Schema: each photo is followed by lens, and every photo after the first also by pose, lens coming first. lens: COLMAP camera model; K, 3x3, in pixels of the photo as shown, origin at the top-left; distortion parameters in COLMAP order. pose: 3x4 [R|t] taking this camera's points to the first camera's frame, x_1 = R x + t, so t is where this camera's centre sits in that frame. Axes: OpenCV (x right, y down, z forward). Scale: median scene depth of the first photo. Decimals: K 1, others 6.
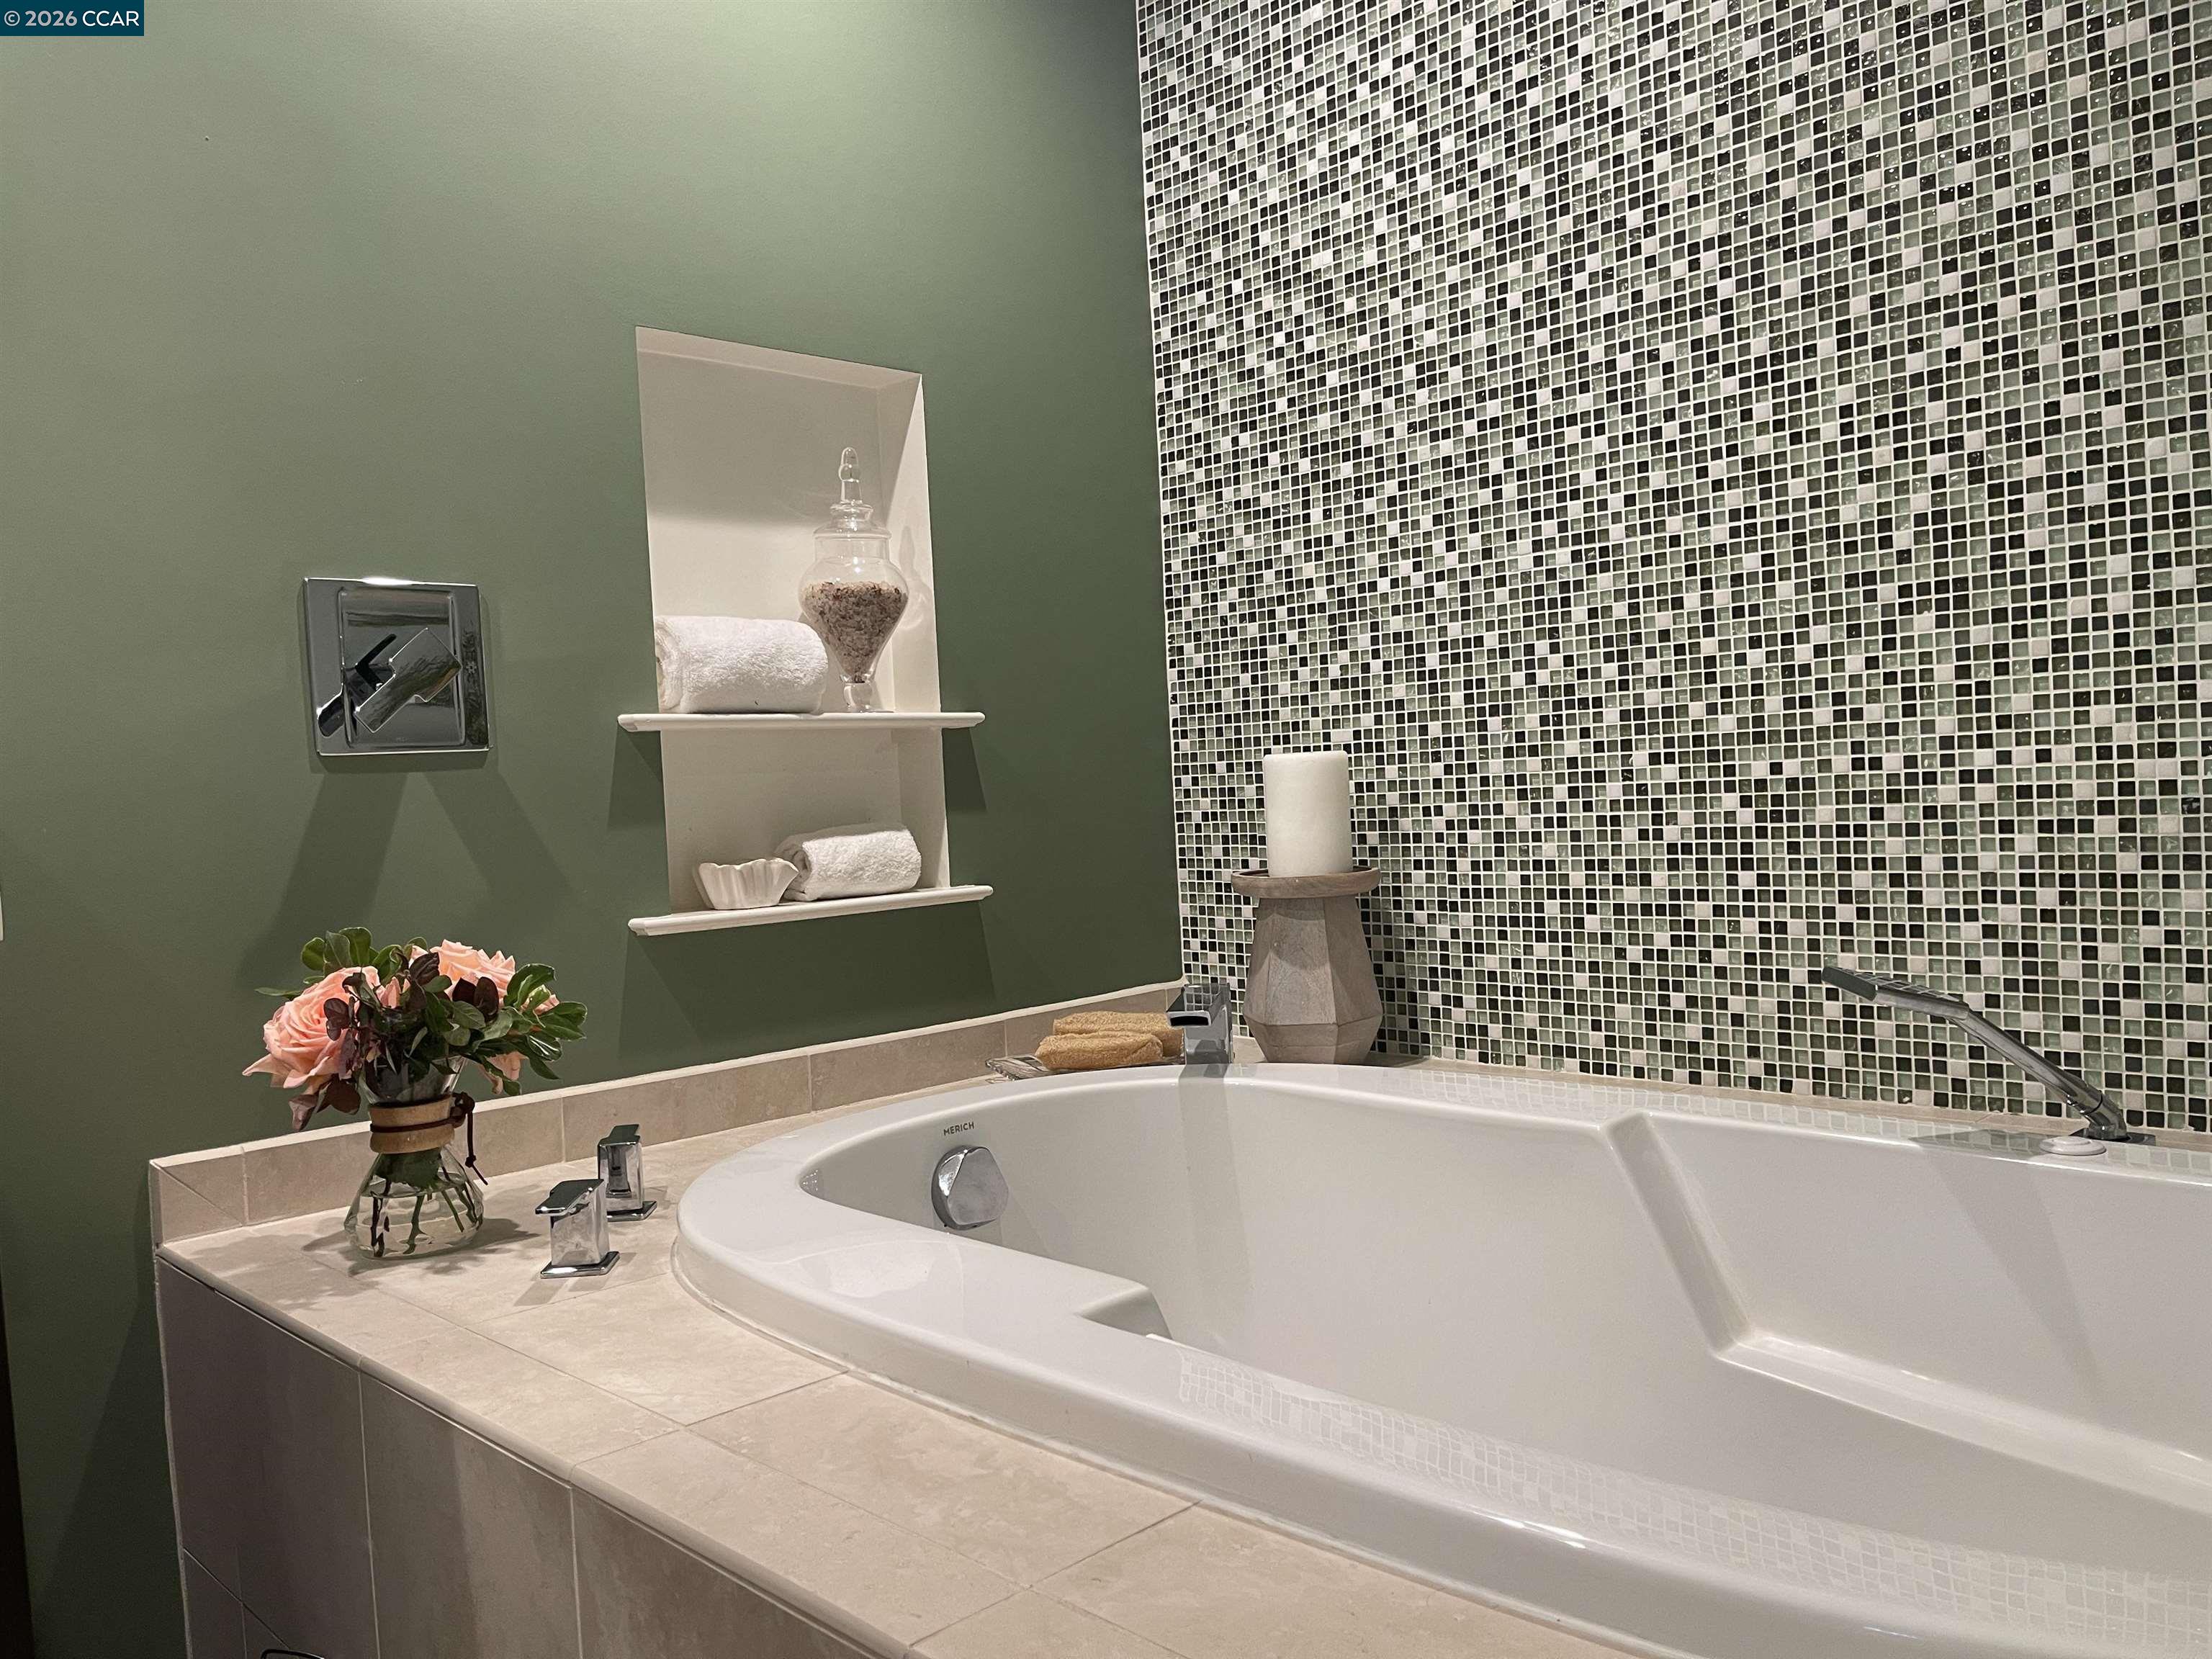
lens RADIAL K [[1660.7, 0, 1094.5], [0, 1660.7, 837.7], [0, 0, 1]] dist [0.059467, -0.065634]
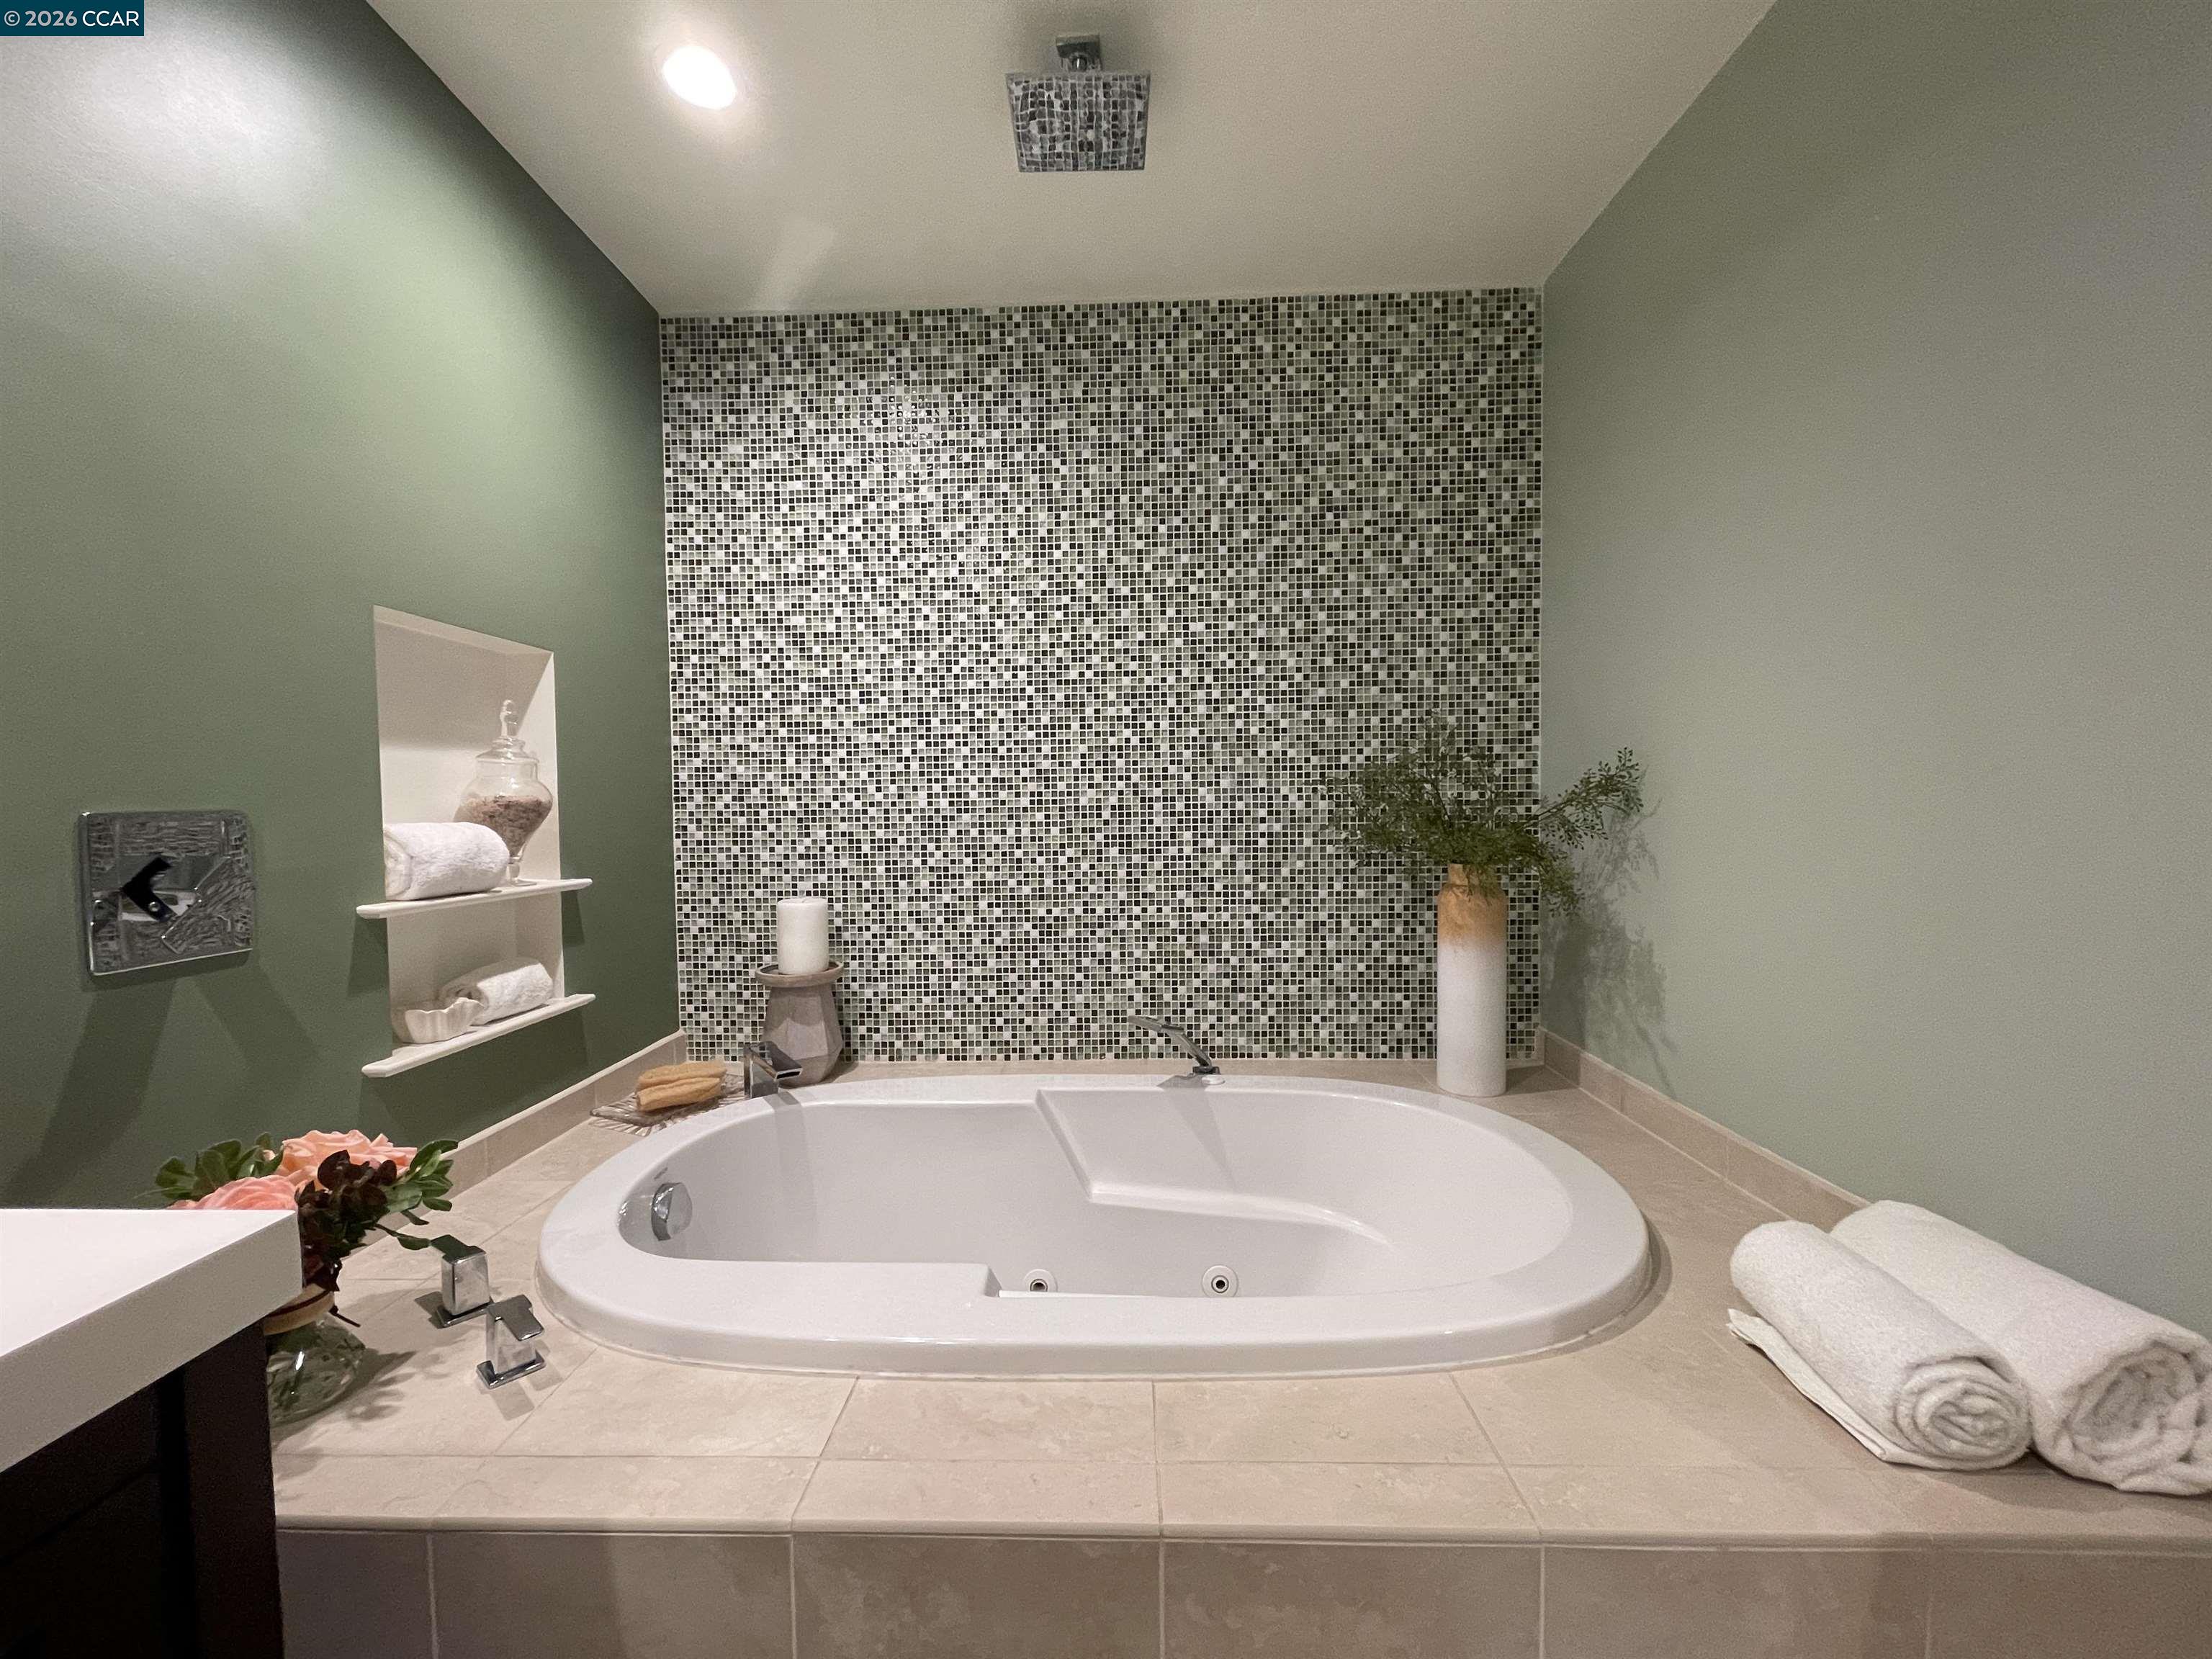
lens RADIAL K [[879.5, 0, 1096.3], [0, 879.5, 844.9], [0, 0, 1]] dist [0.005033, -0.000842]
pose [[0.722405, 0.012487, 0.691357, -0.324556], [0.002271, 0.999789, -0.020432, -0.099588], [-0.691466, 0.016330, 0.722224, 0.120917]]
